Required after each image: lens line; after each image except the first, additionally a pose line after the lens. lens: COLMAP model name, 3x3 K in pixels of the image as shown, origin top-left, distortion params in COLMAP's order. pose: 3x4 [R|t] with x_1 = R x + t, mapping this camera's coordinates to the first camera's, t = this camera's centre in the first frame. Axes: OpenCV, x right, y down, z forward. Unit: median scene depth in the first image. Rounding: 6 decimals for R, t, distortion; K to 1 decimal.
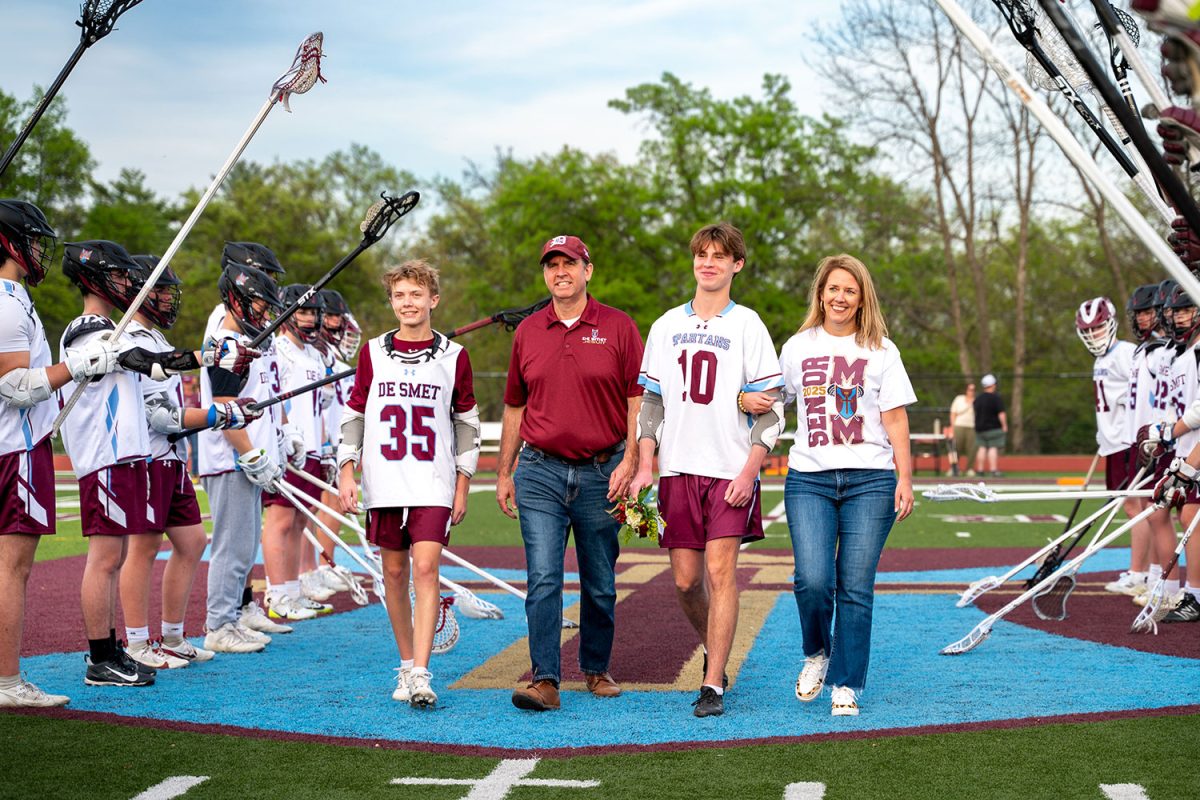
lens RADIAL K [[3544.3, 0, 719.9], [0, 3544.3, 438.0], [0, 0, 1]] dist [0.014436, -0.636759]
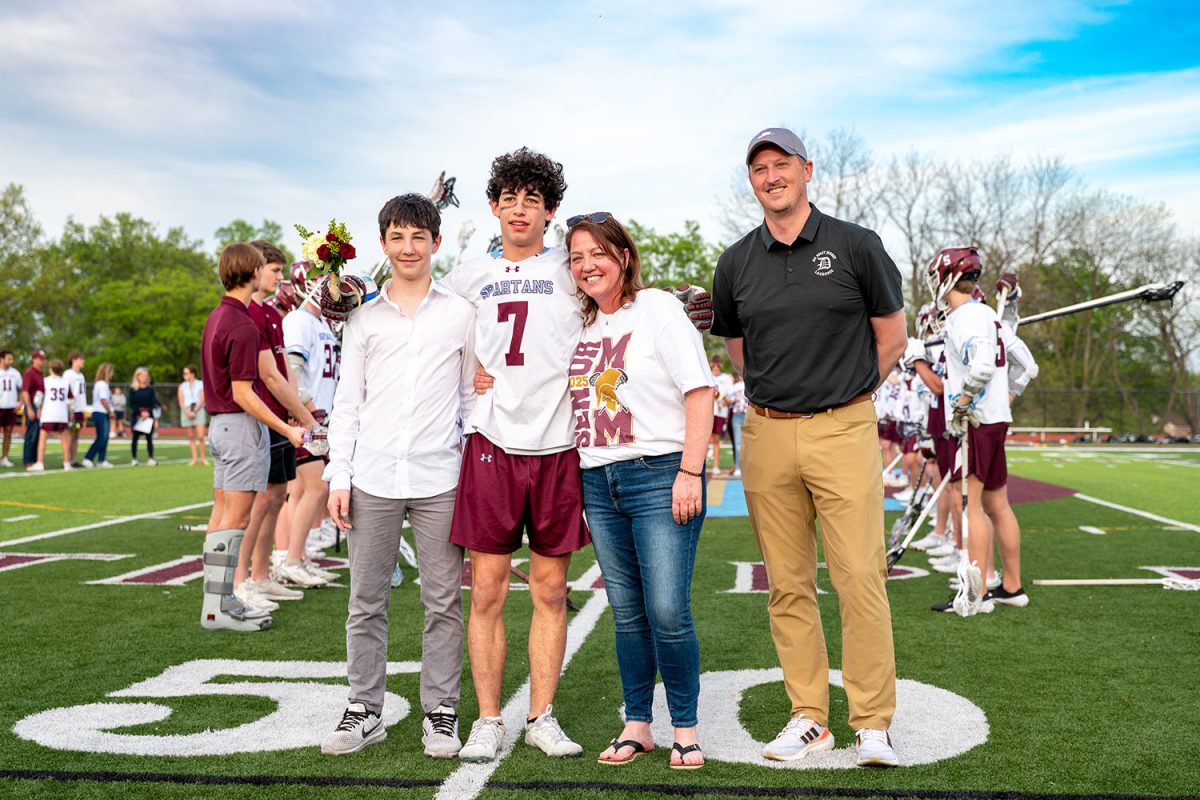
lens RADIAL K [[2611.9, 0, 734.9], [0, 2611.9, 400.2], [0, 0, 1]] dist [-0.002018, 0.068987]
pose [[0.998730, 0.006978, 0.049899, -0.027864], [-0.006247, 0.999871, -0.014778, 0.007079], [-0.049996, 0.014448, 0.998645, -0.312377]]
